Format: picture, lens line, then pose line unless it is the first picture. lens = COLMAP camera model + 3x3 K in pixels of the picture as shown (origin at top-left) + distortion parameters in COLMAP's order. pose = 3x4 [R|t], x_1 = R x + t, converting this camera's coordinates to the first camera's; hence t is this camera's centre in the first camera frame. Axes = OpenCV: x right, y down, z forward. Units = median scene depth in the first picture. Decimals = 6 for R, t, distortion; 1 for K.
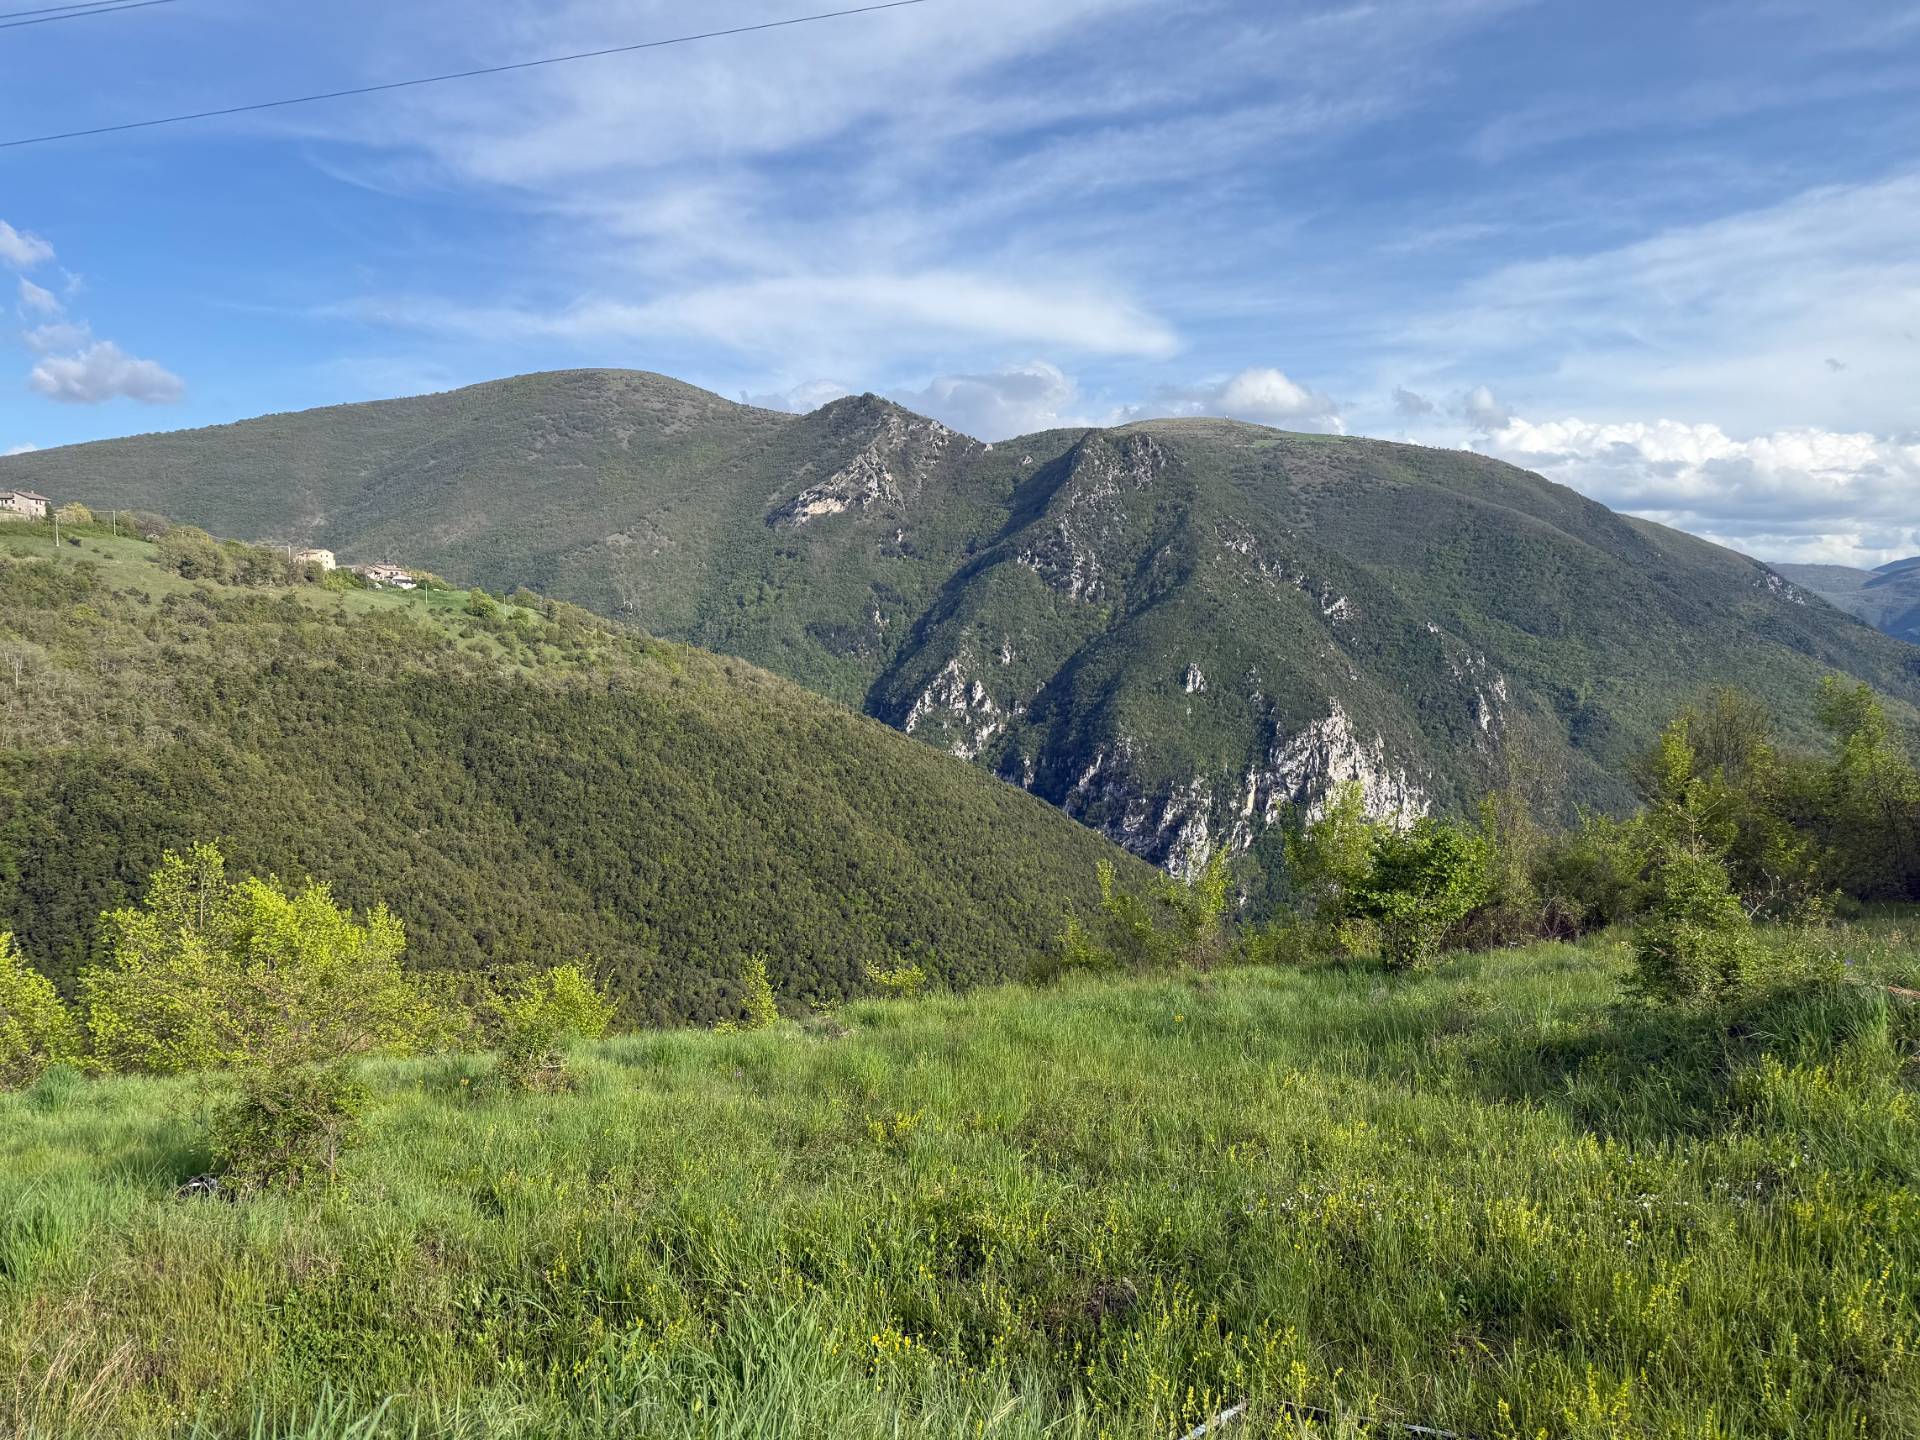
lens RADIAL K [[1360.0, 0, 953.6], [0, 1360.0, 728.6], [0, 0, 1]] dist [0.076956, -0.101784]
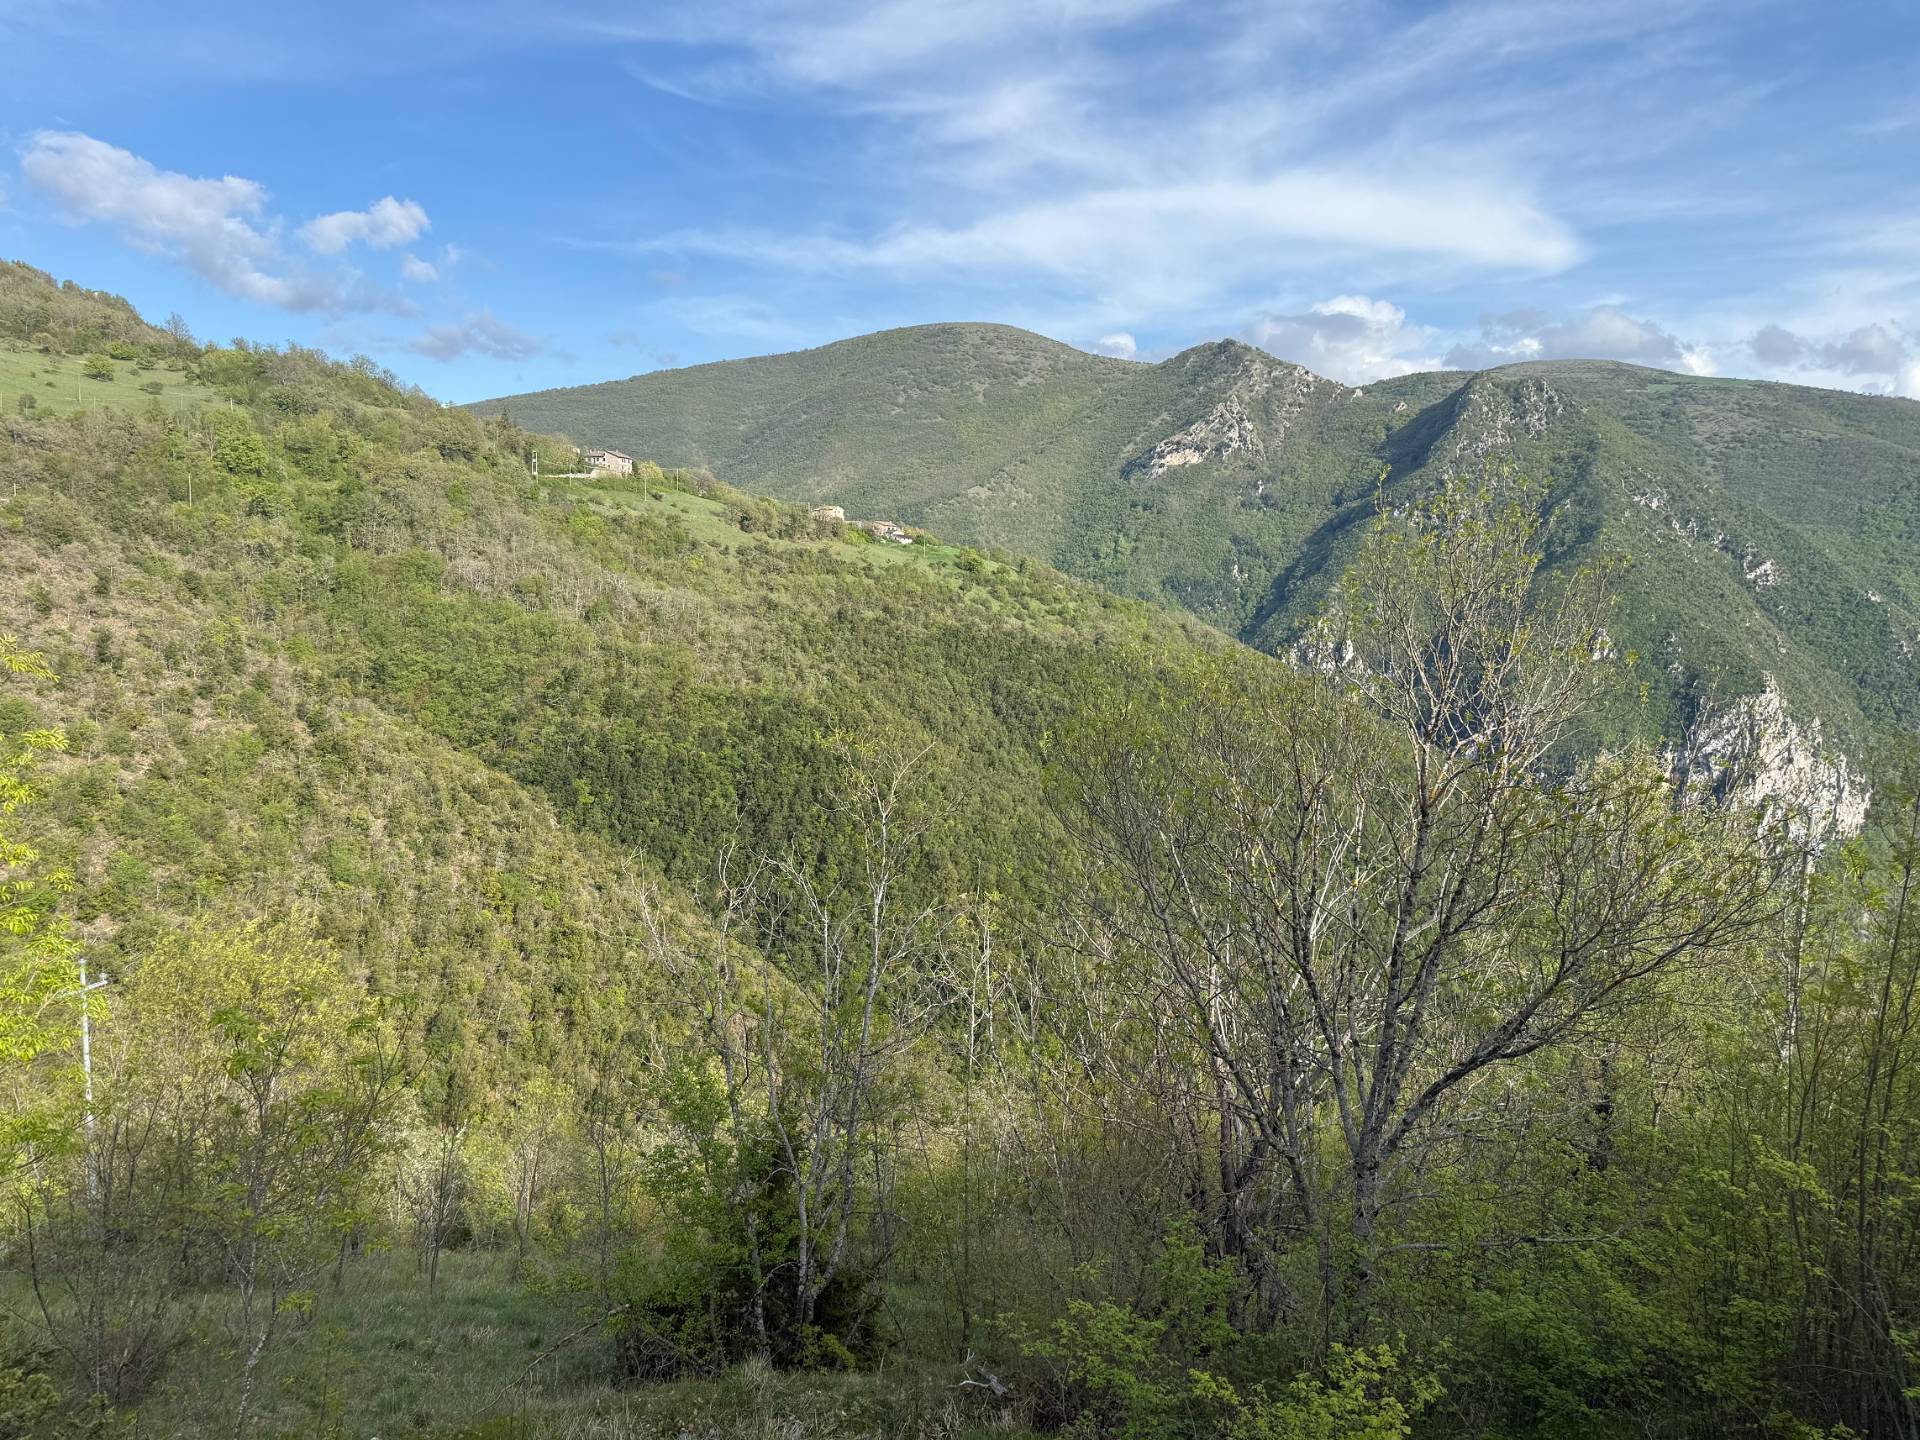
lens RADIAL K [[1360.0, 0, 938.6], [0, 1360.0, 747.6], [0, 0, 1]] dist [0.076956, -0.101784]
pose [[0.974184, 0.050042, -0.220138, -0.052064], [-0.039061, 0.997779, 0.053955, -0.000540], [0.222349, -0.043963, 0.973975, -0.011687]]
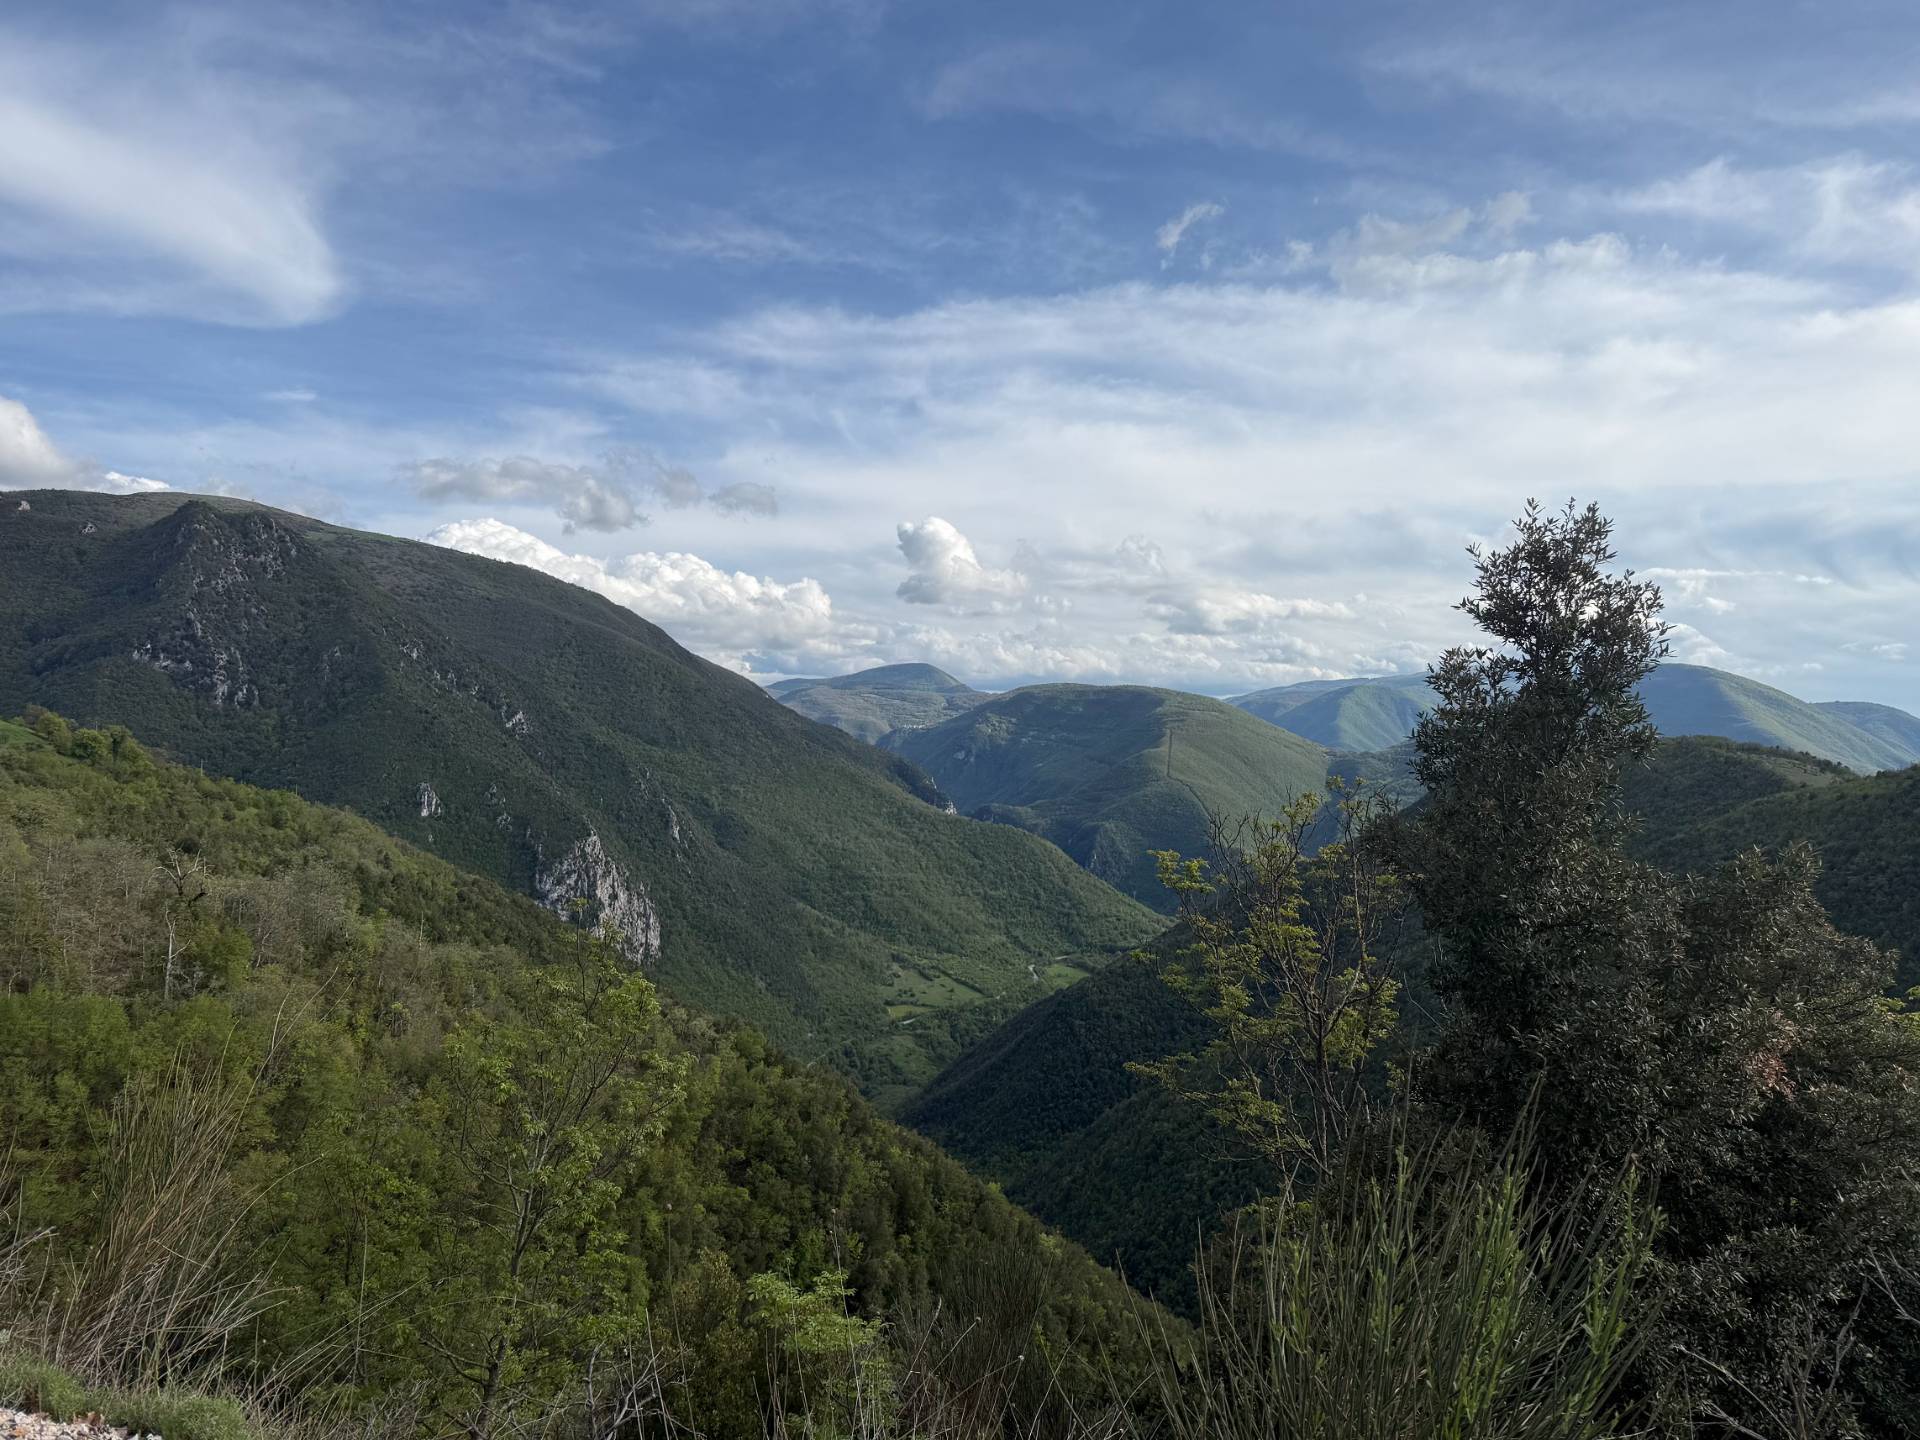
lens RADIAL K [[1360.0, 0, 963.7], [0, 1360.0, 725.5], [0, 0, 1]] dist [0.076956, -0.101784]
pose [[0.718817, 0.009905, 0.695128, -0.197579], [0.044509, 0.997191, -0.060235, -0.015609], [-0.693773, 0.074238, 0.716358, 0.110297]]
